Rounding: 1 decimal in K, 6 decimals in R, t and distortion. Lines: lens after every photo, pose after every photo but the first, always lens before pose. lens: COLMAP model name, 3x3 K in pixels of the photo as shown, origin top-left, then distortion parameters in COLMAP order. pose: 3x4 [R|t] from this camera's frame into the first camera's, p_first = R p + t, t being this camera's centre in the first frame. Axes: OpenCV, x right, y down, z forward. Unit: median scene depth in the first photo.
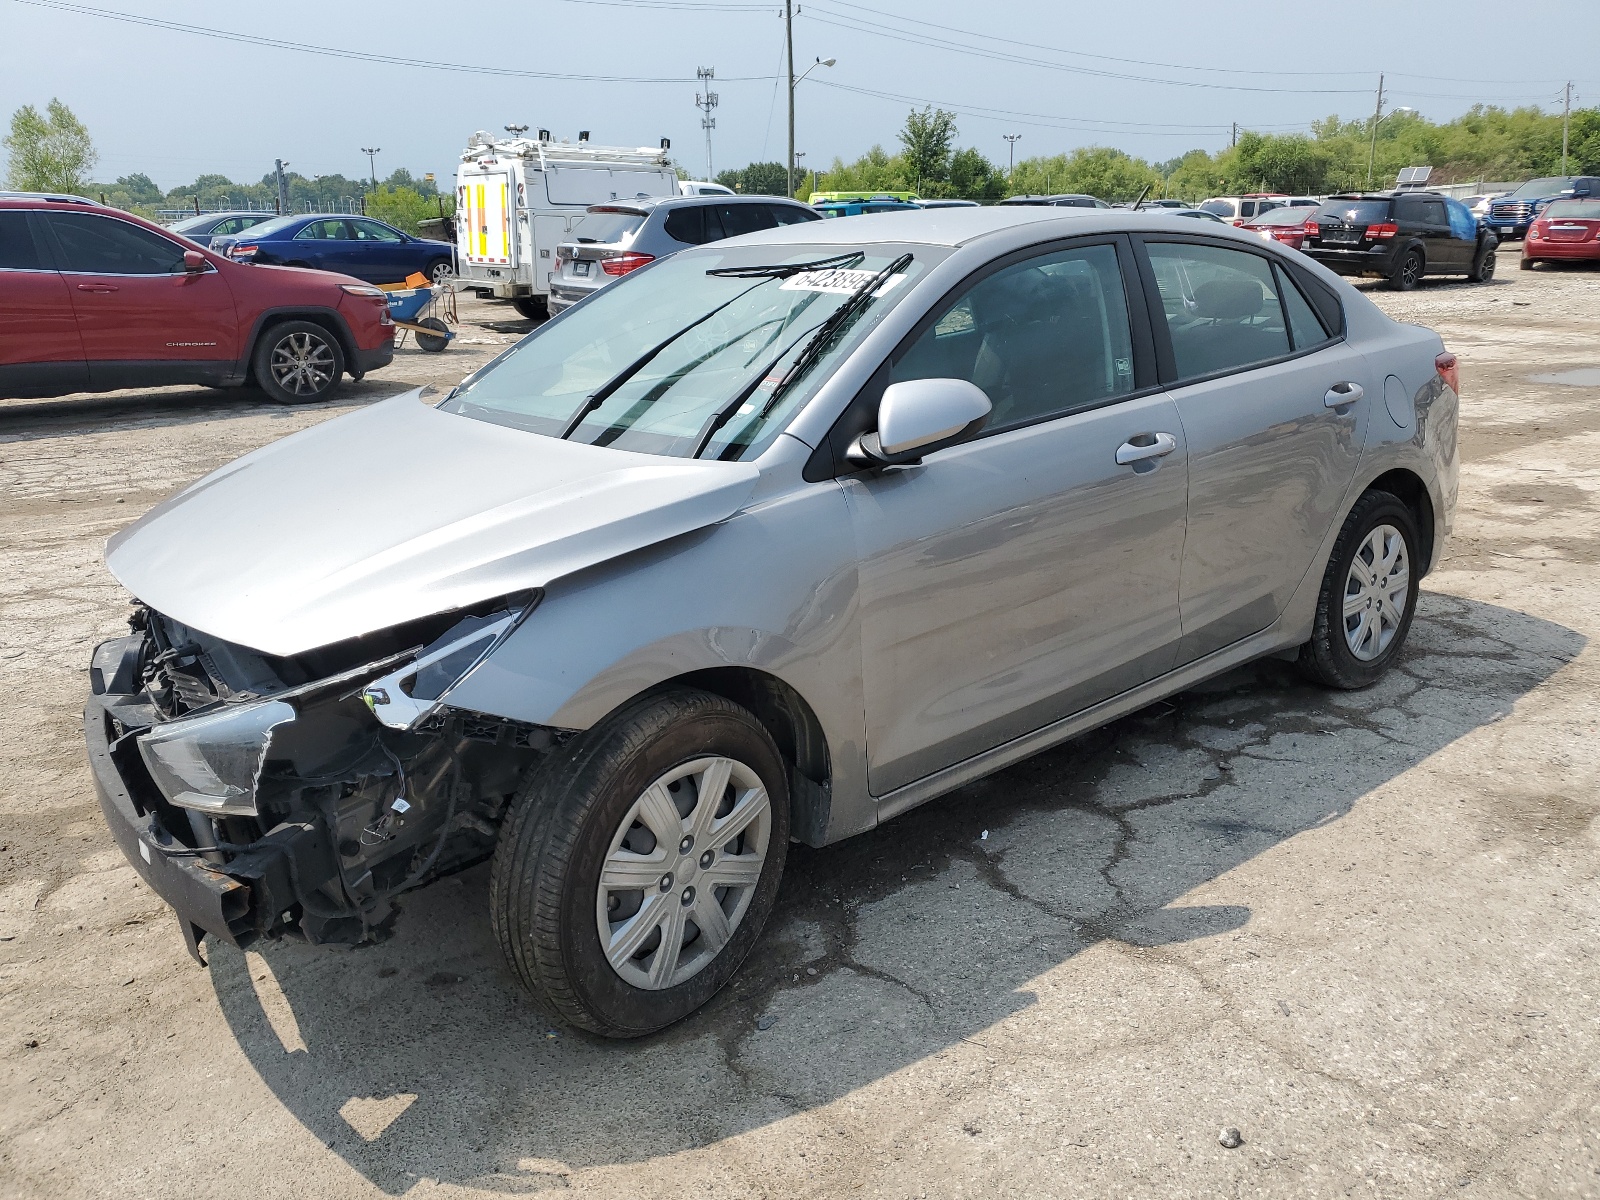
lens RADIAL K [[1218.3, 0, 802.6], [0, 1218.3, 600.2], [0, 0, 1]] dist [0.035971, 0.015243]
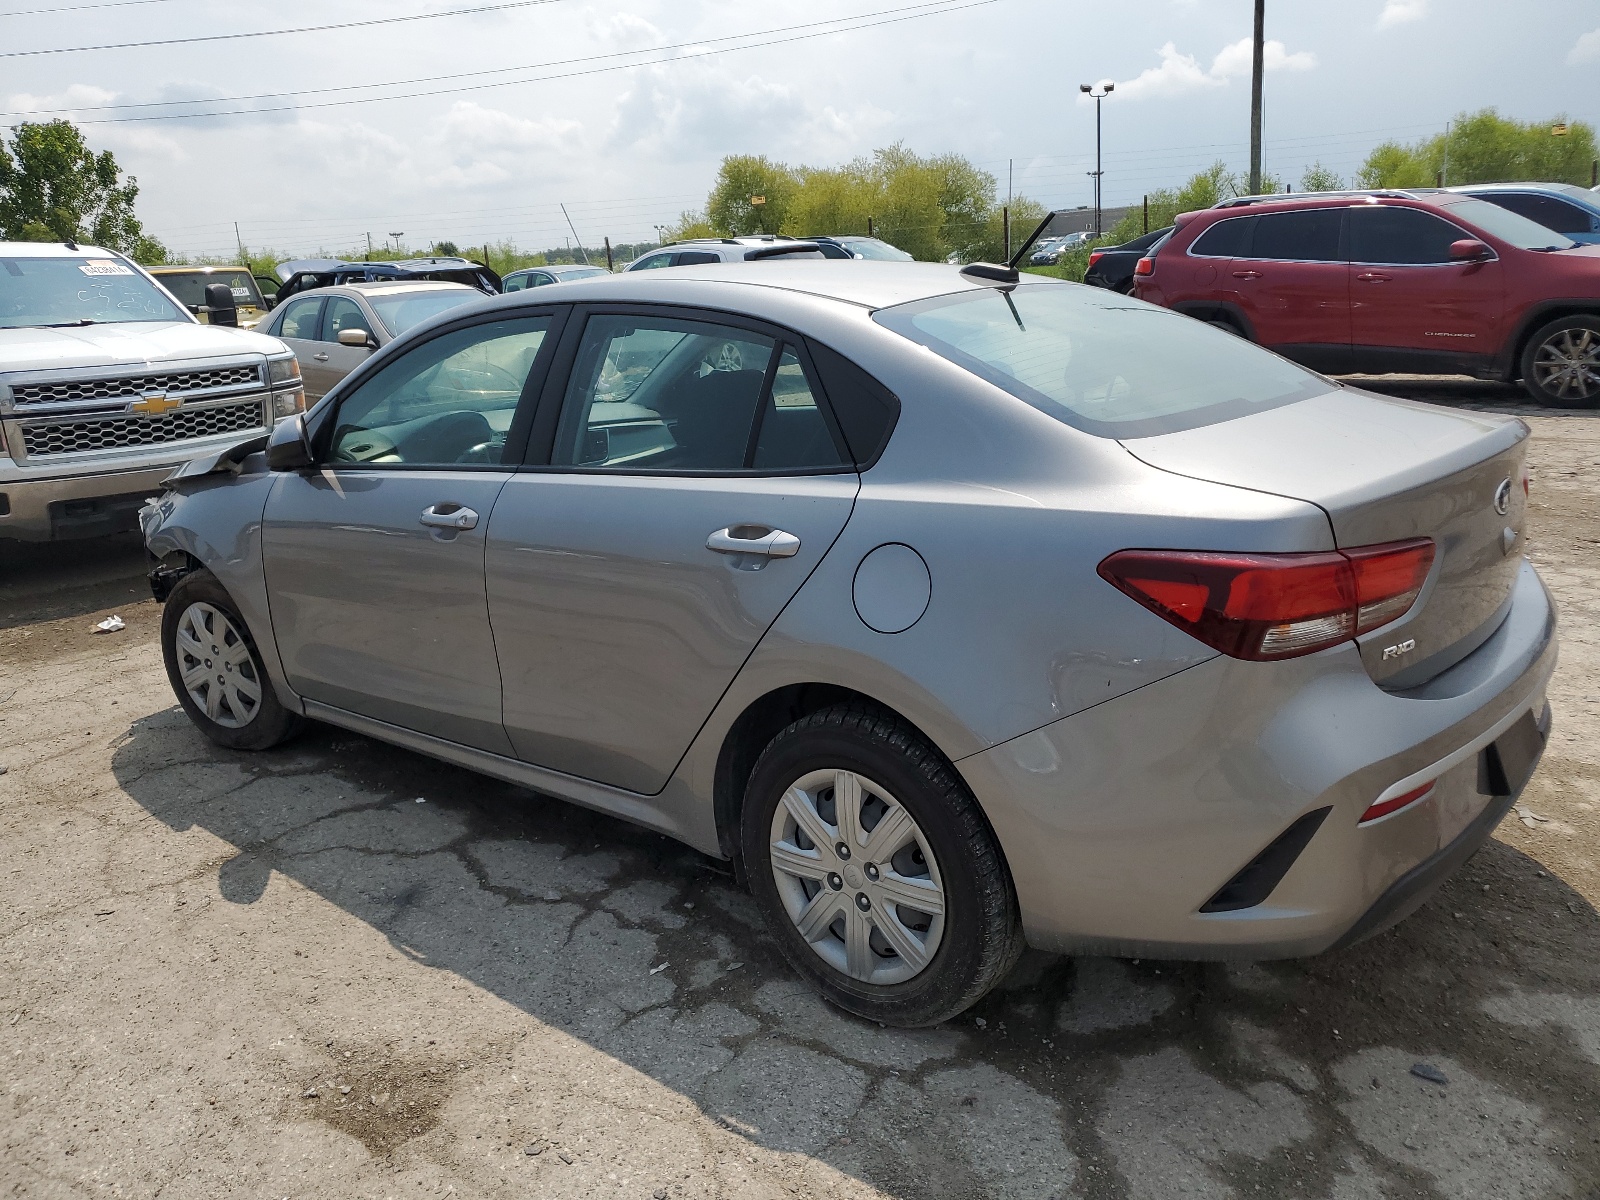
lens RADIAL K [[1218.3, 0, 788.5], [0, 1218.3, 584.9], [0, 0, 1]] dist [0.035971, 0.015243]
pose [[0.179376, 0.253079, -0.950671, 0.415706], [-0.231082, 0.950147, 0.209338, -0.110187], [0.956256, 0.182133, 0.228915, 0.327704]]
